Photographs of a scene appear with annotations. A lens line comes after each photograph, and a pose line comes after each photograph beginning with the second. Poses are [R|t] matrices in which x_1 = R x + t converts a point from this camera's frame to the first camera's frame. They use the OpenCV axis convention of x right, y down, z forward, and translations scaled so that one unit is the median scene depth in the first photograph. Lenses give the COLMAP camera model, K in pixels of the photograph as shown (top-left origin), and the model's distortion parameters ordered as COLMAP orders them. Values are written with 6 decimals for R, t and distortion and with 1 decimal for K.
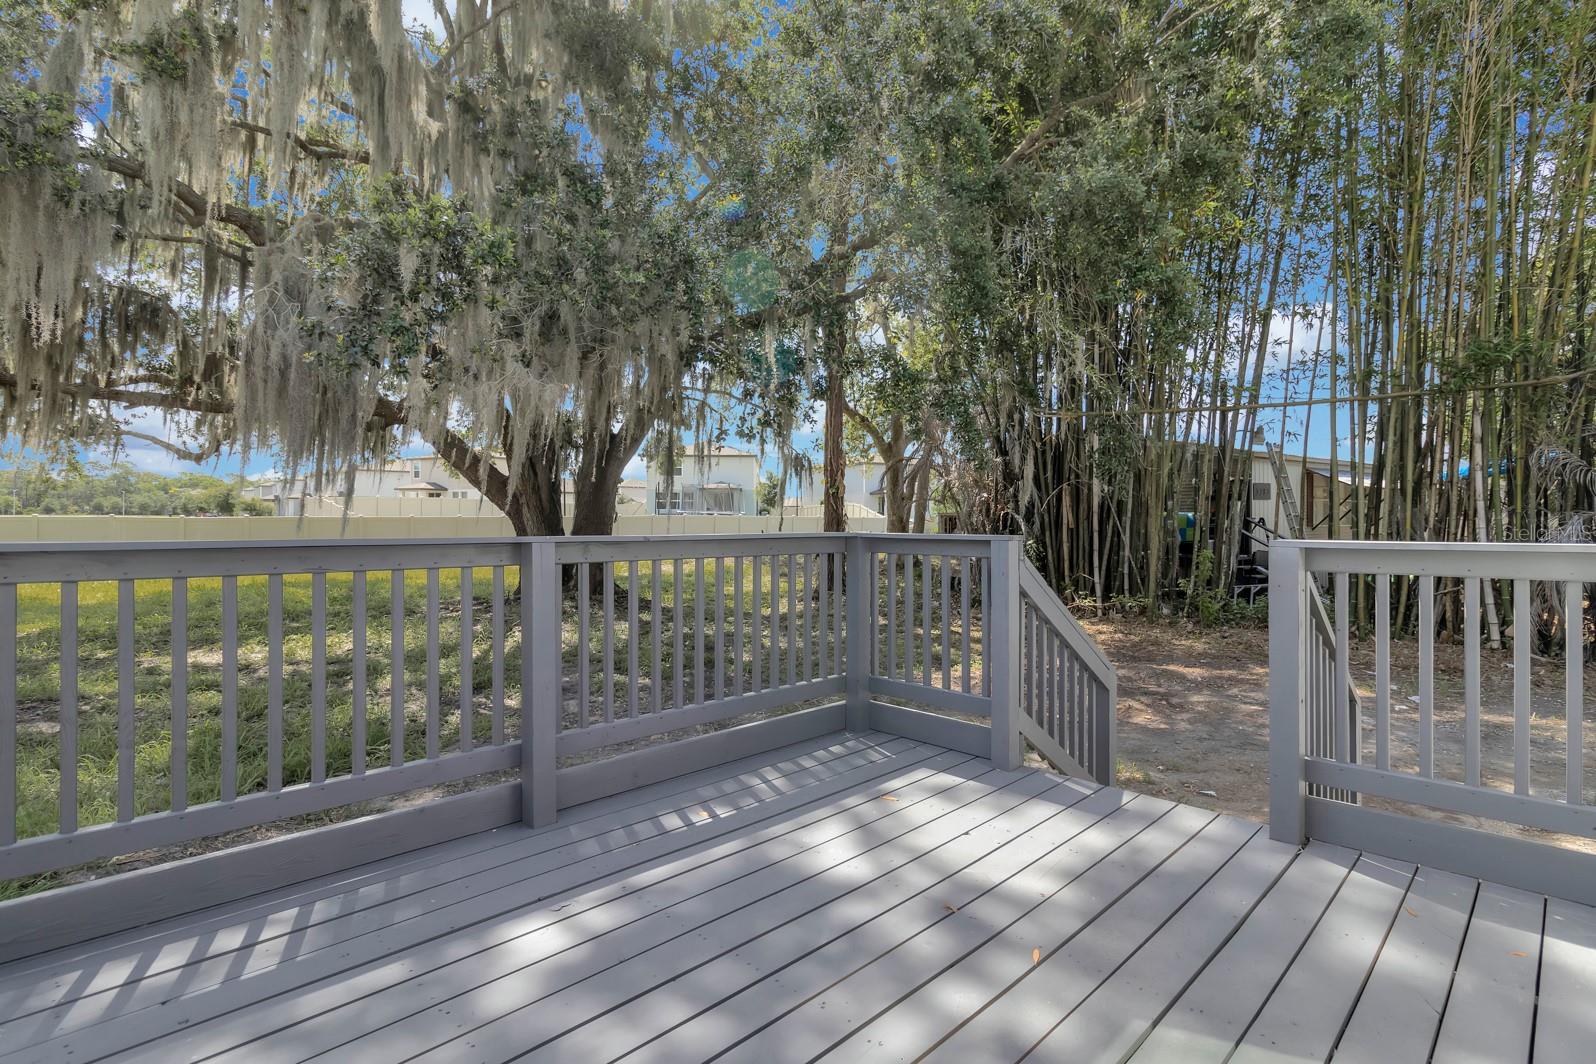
lens RADIAL K [[793.0, 0, 798.0], [0, 793.0, 532.0], [0, 0, 1]] dist [-0.001411, -0.001698]
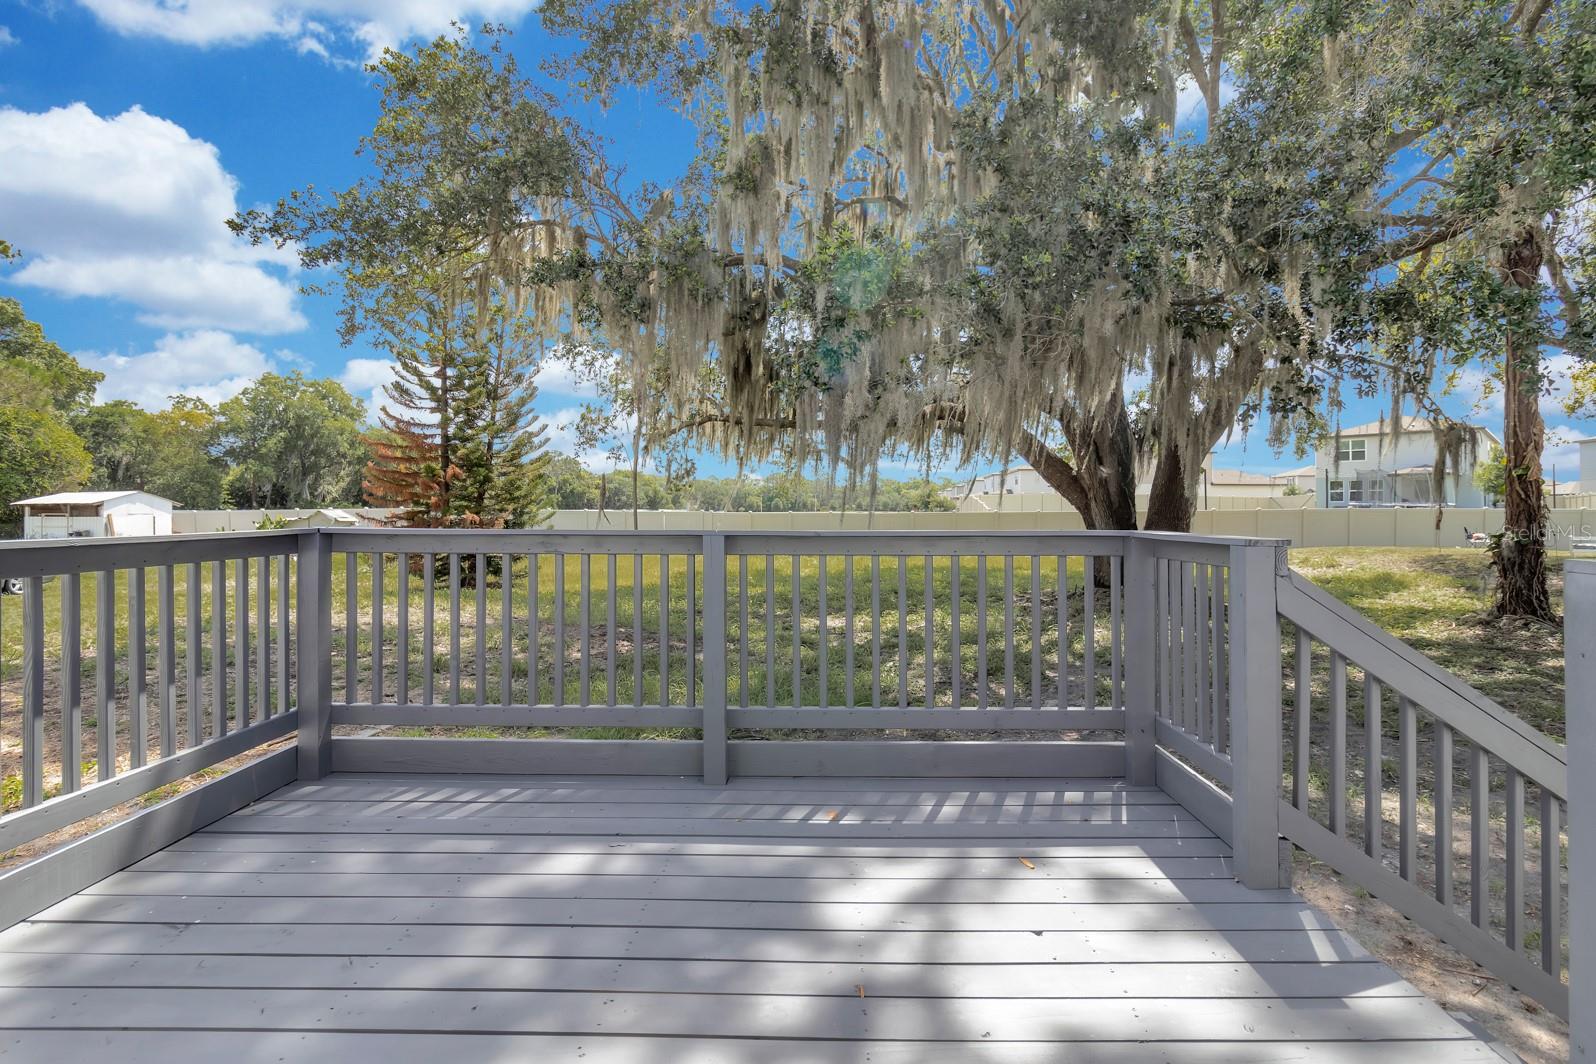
lens RADIAL K [[787.3, 0, 798.4], [0, 787.3, 522.3], [0, 0, 1]] dist [-0.002868, 0.000054]
pose [[0.686450, 0.005243, -0.727158, 0.521354], [-0.009044, 0.999958, -0.001327, -0.004754], [0.727120, 0.007487, 0.686469, 0.279368]]
